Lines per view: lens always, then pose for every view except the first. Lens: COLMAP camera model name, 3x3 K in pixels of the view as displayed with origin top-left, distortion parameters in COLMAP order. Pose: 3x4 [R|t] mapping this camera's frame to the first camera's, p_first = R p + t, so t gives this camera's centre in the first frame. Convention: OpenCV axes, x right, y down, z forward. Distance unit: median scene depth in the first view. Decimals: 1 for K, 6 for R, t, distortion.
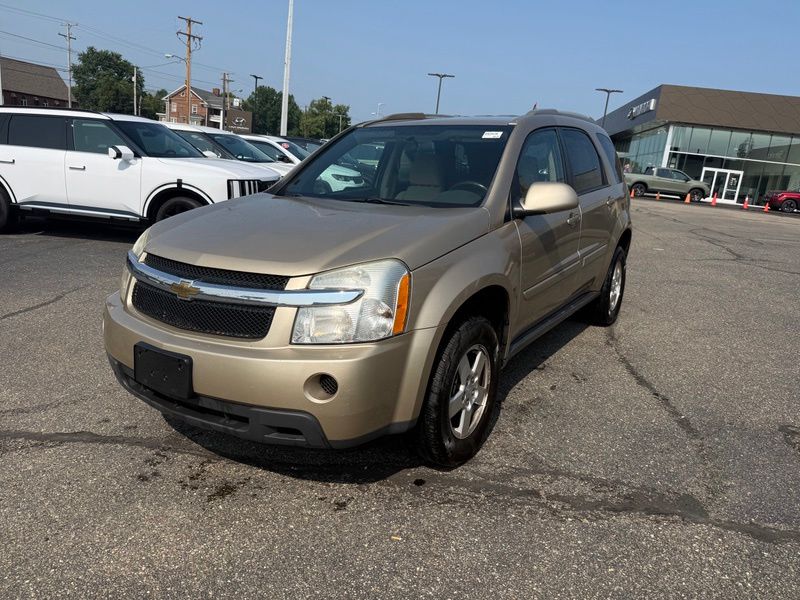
lens RADIAL K [[571.3, 0, 398.1], [0, 571.3, 296.1], [0, 0, 1]] dist [0.030241, -0.047562]
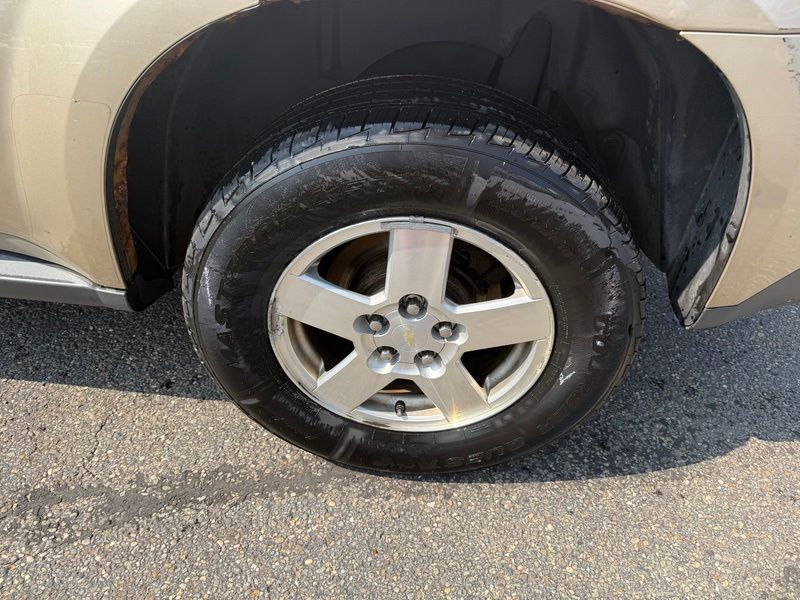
lens RADIAL K [[571.3, 0, 398.1], [0, 571.3, 296.1], [0, 0, 1]] dist [0.030241, -0.047562]
pose [[0.480056, 0.557357, -0.677421, 0.330335], [-0.235522, 0.825757, 0.512499, -0.082564], [0.845030, -0.086481, 0.527679, 0.608823]]
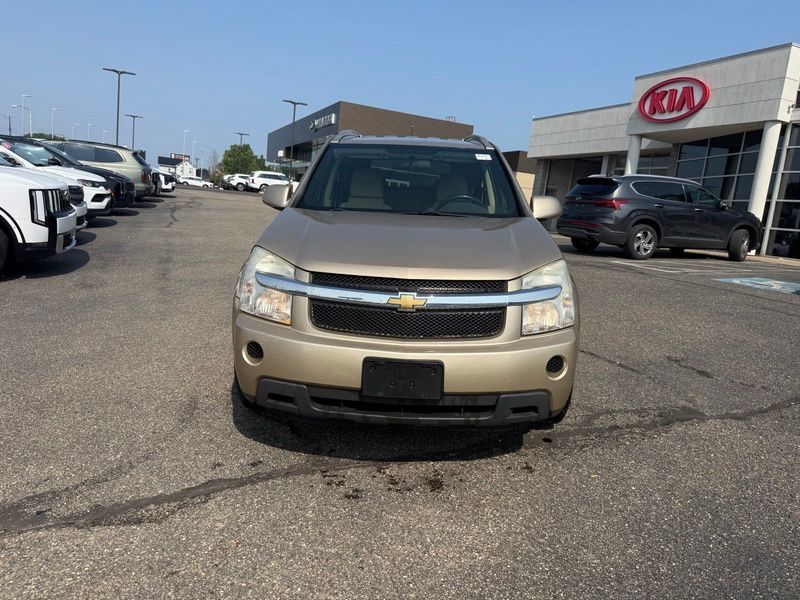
lens RADIAL K [[571.3, 0, 398.1], [0, 571.3, 296.1], [0, 0, 1]] dist [0.030241, -0.047562]
pose [[0.851496, -0.095859, 0.515525, -0.285652], [0.100831, 0.994733, 0.018423, -0.013362], [-0.514576, 0.036294, 0.856676, 0.031321]]
